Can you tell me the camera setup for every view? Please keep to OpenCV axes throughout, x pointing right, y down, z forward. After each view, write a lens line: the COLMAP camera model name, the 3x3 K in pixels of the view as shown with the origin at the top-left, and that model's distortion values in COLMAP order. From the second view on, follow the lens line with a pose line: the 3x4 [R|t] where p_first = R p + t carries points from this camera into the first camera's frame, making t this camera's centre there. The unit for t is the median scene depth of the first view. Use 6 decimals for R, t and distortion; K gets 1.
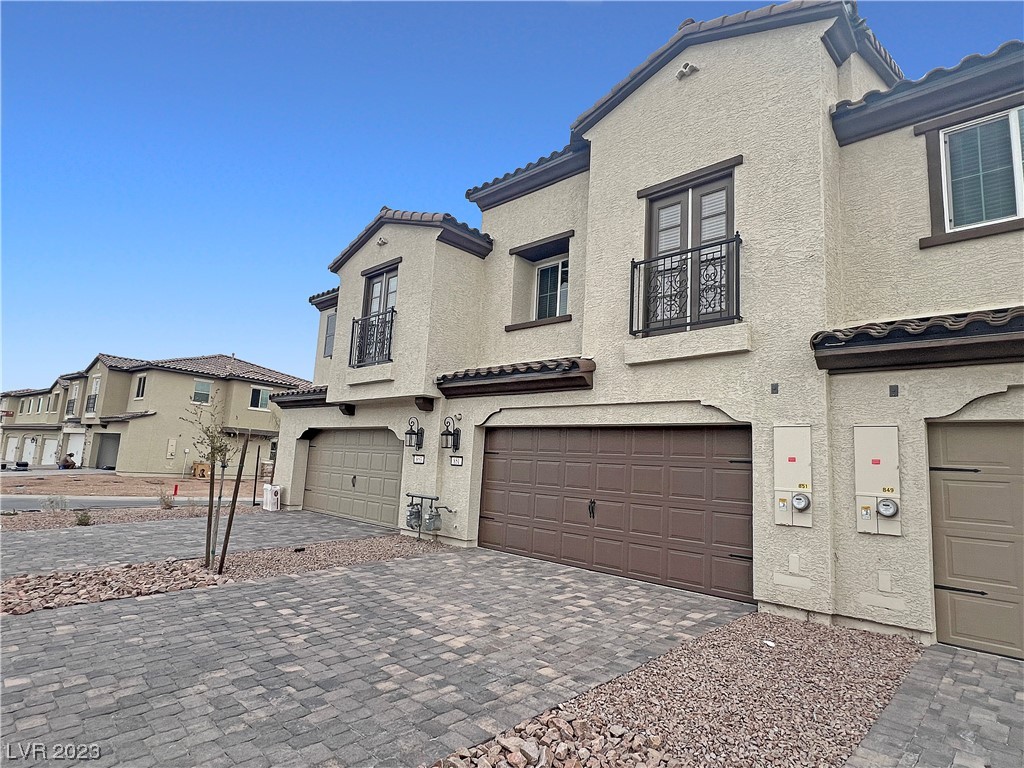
lens RADIAL K [[545.1, 0, 512.0], [0, 545.1, 384.0], [0, 0, 1]] dist [-0.000951, -0.001778]
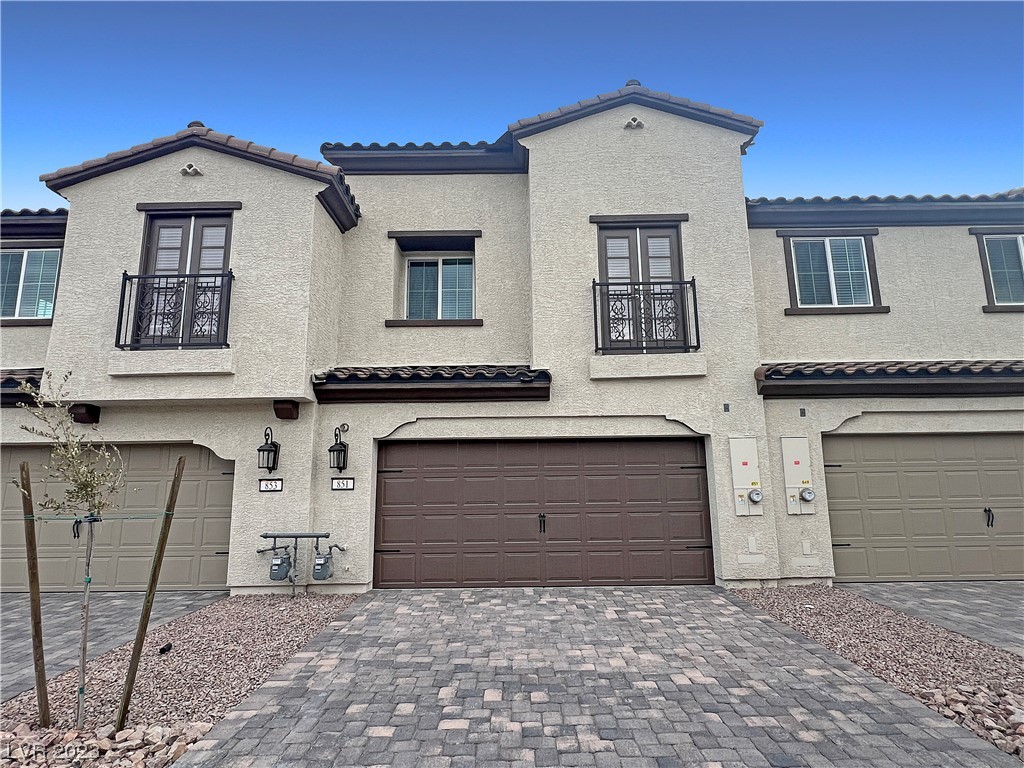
lens RADIAL K [[545.1, 0, 512.0], [0, 545.1, 384.0], [0, 0, 1]] dist [-0.000951, -0.001778]
pose [[0.729784, 0.061697, 0.680888, -0.624270], [-0.048076, 0.998085, -0.038910, 0.022458], [-0.681985, -0.004338, 0.731353, 0.353077]]
